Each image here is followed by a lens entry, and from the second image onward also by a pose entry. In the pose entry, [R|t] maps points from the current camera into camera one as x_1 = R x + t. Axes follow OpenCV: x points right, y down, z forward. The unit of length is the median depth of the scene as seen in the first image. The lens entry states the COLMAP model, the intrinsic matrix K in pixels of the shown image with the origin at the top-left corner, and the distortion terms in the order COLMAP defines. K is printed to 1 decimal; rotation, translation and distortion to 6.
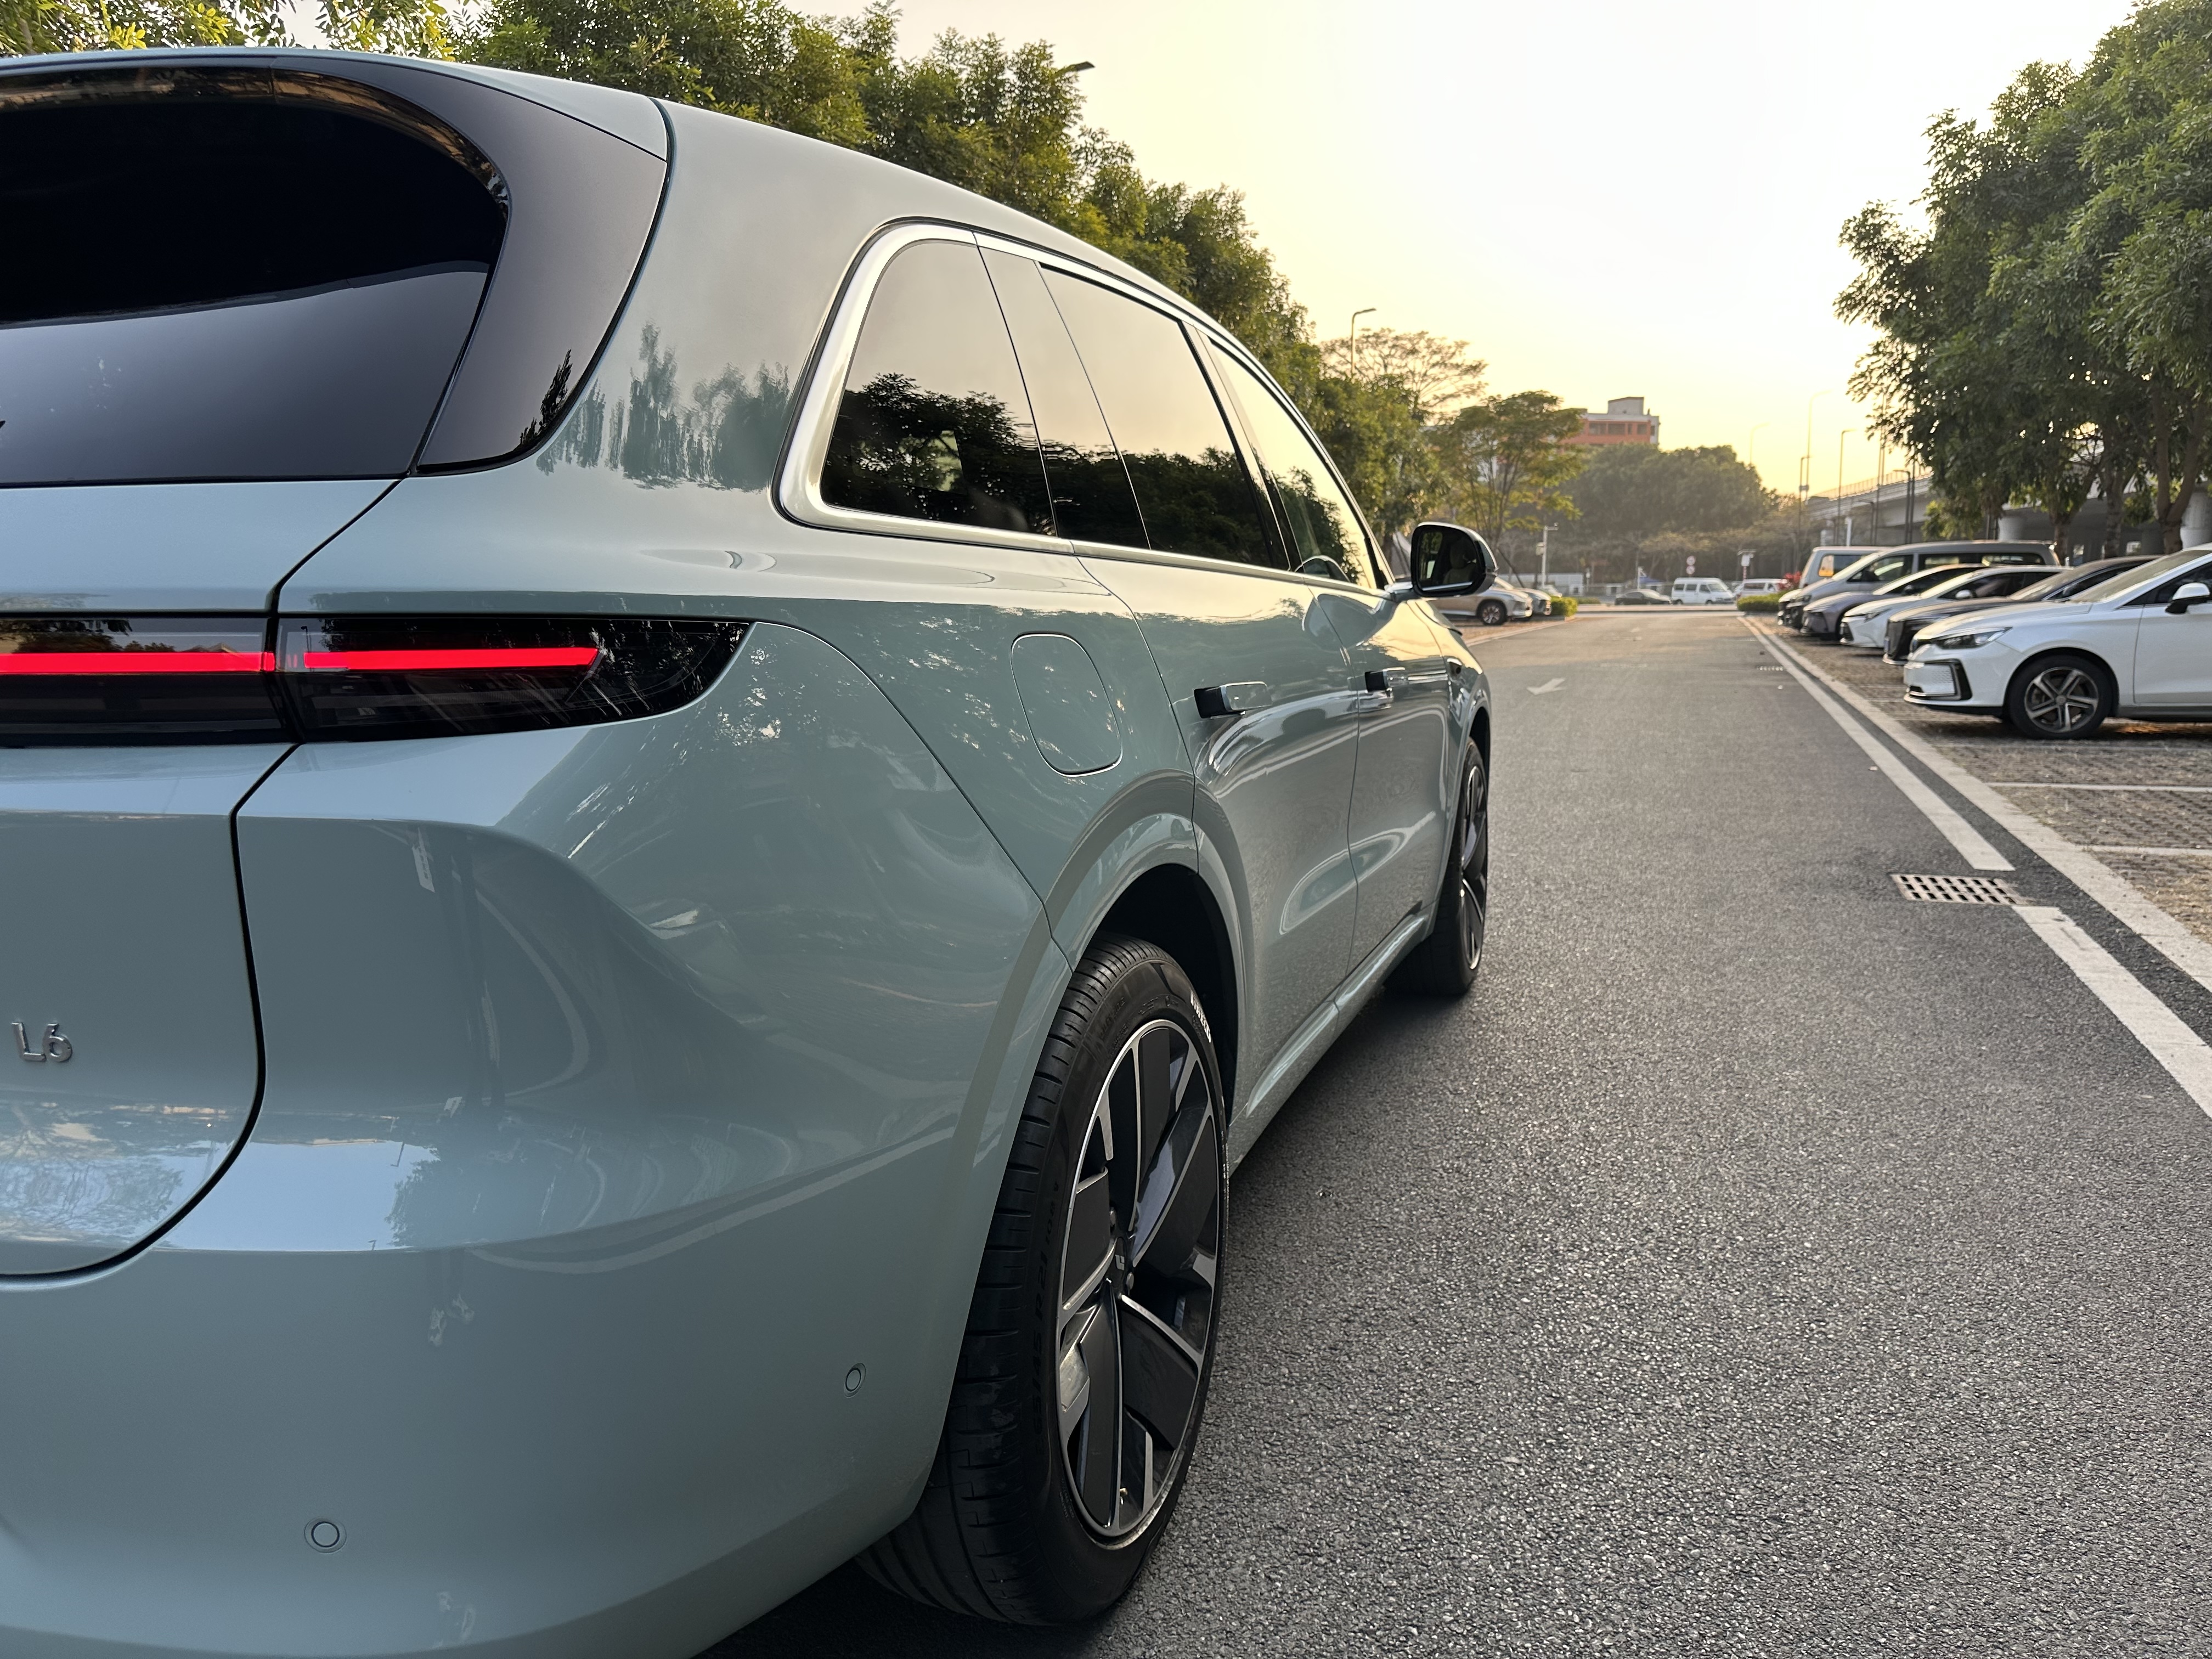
lens RADIAL K [[1565.3, 0, 1106.9], [0, 1565.3, 825.4], [0, 0, 1]] dist [0.042723, -0.044336]
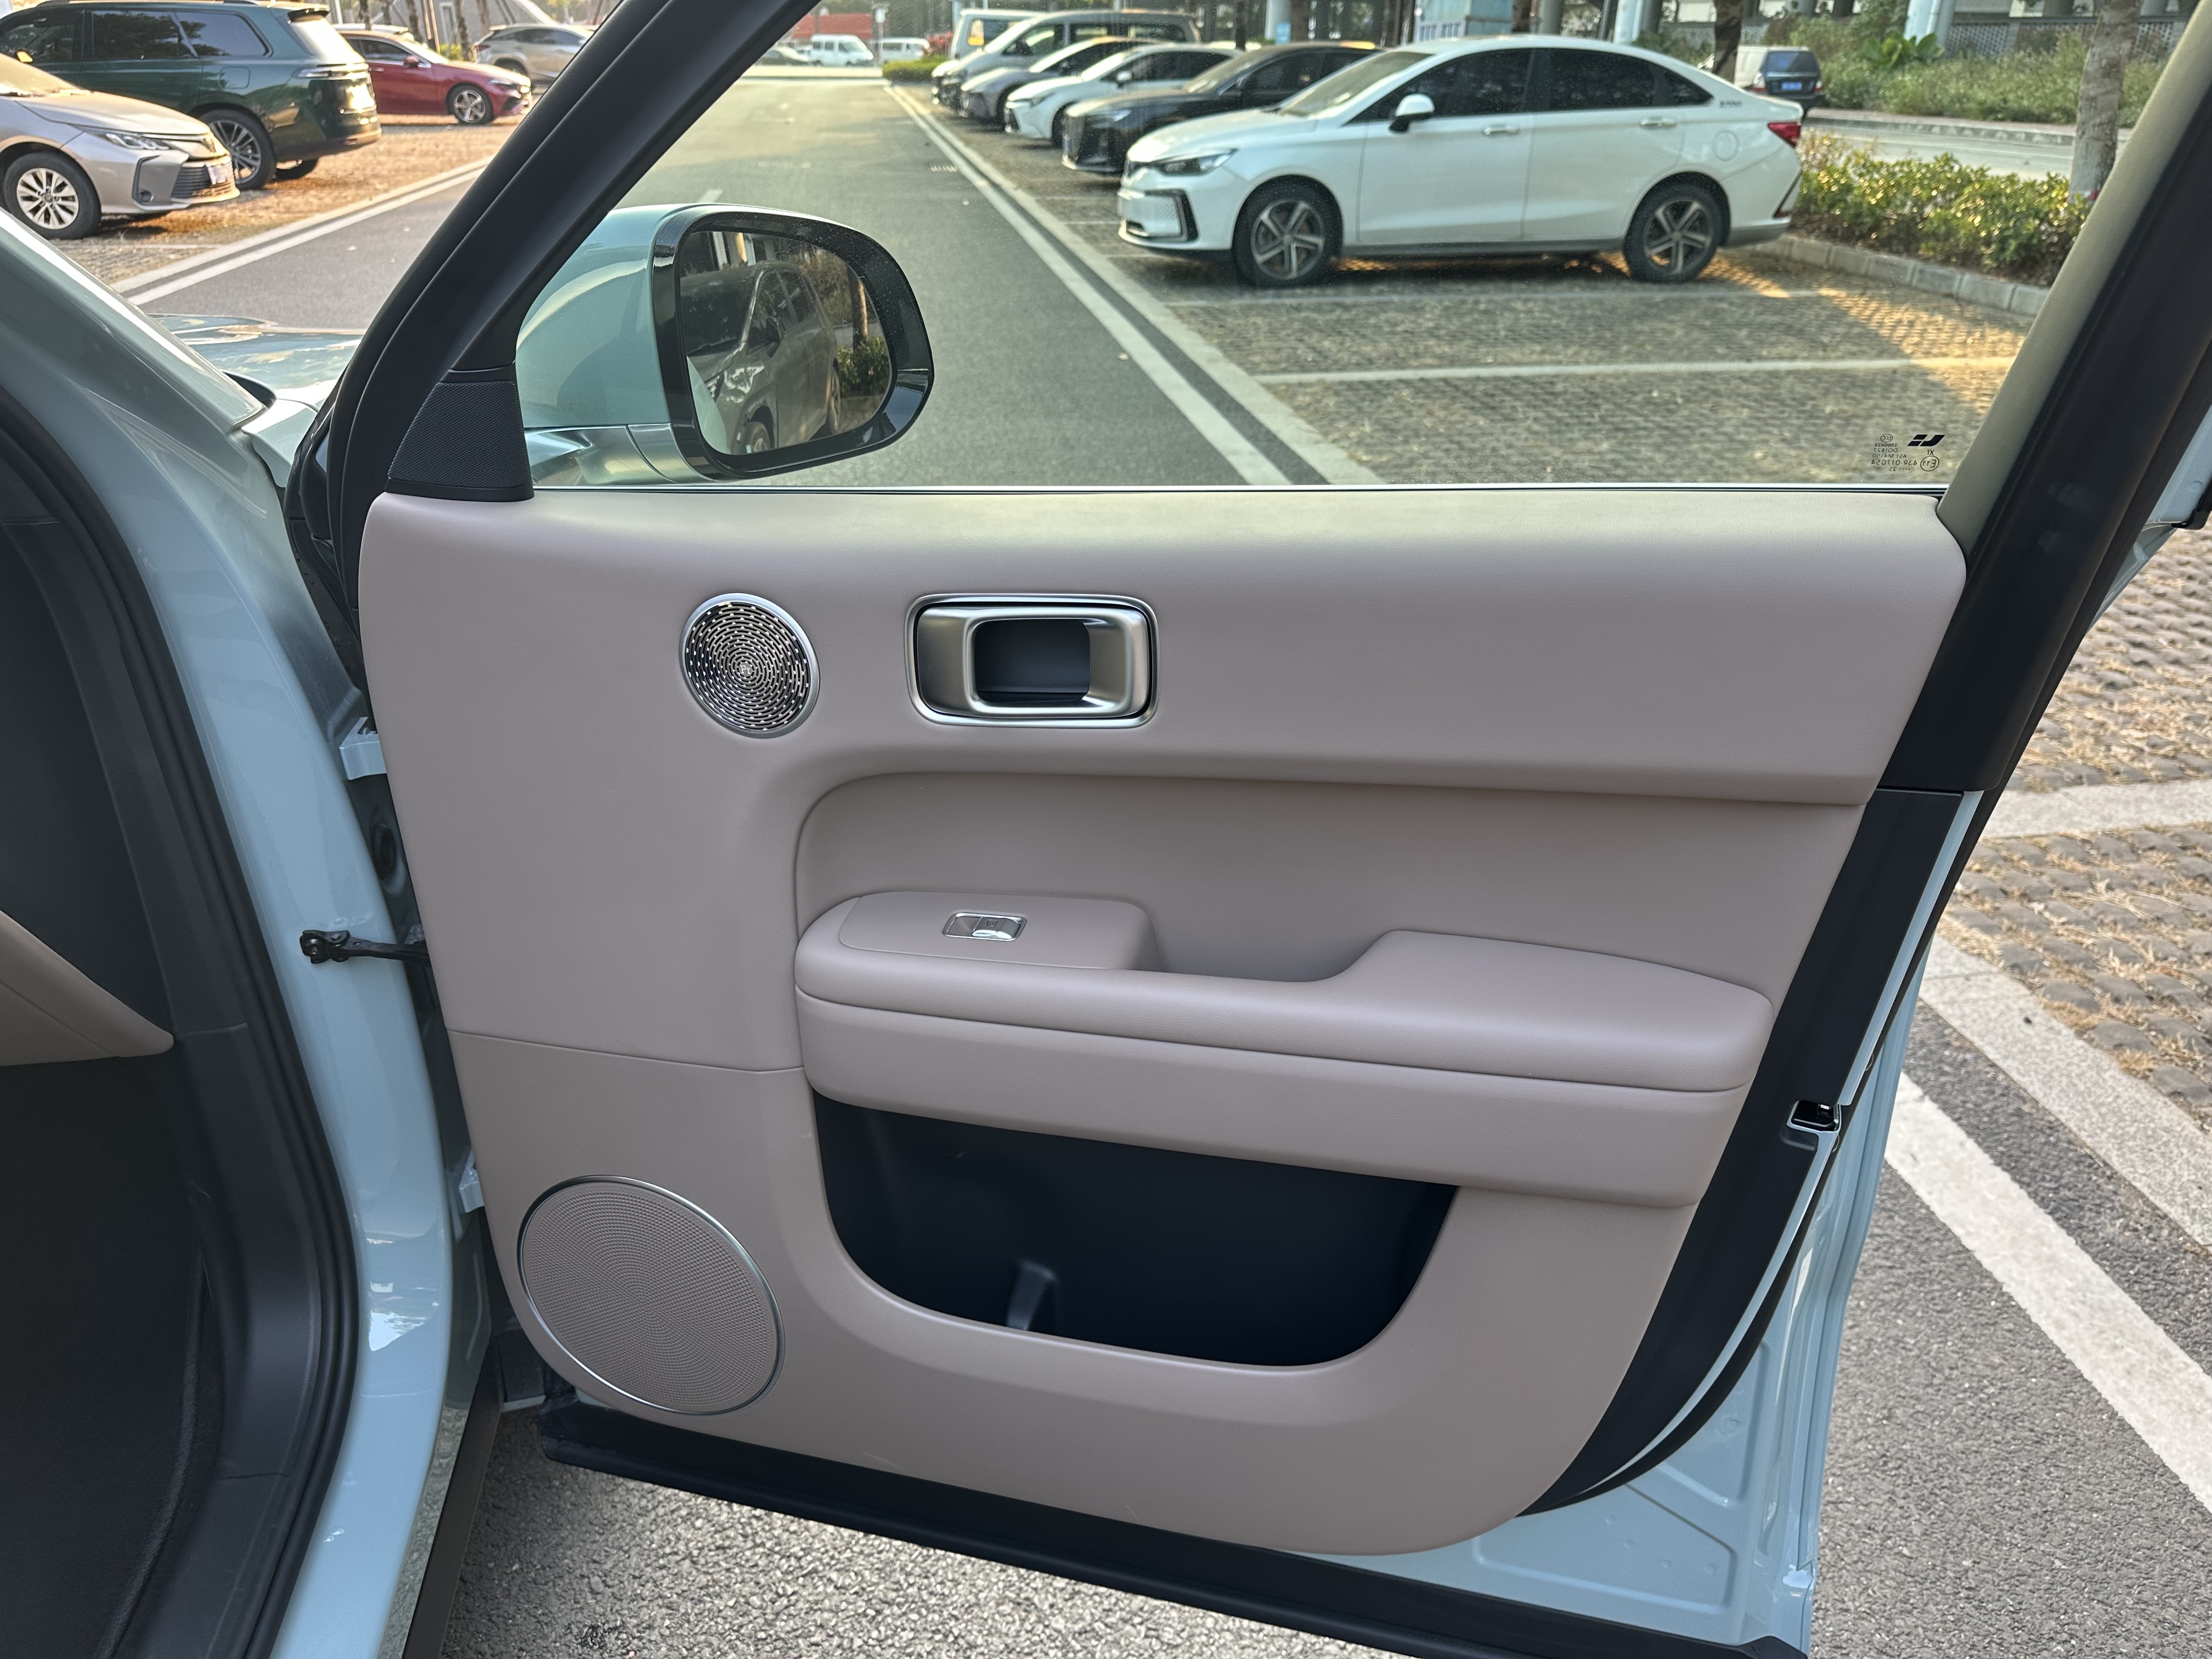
lens RADIAL K [[1565.3, 0, 1085.0], [0, 1565.3, 816.9], [0, 0, 1]] dist [0.042723, -0.044336]
pose [[0.877648, -0.197428, 0.436757, 0.057053], [0.055077, 0.946732, 0.317278, -0.054567], [-0.476131, -0.254403, 0.841771, 0.219699]]
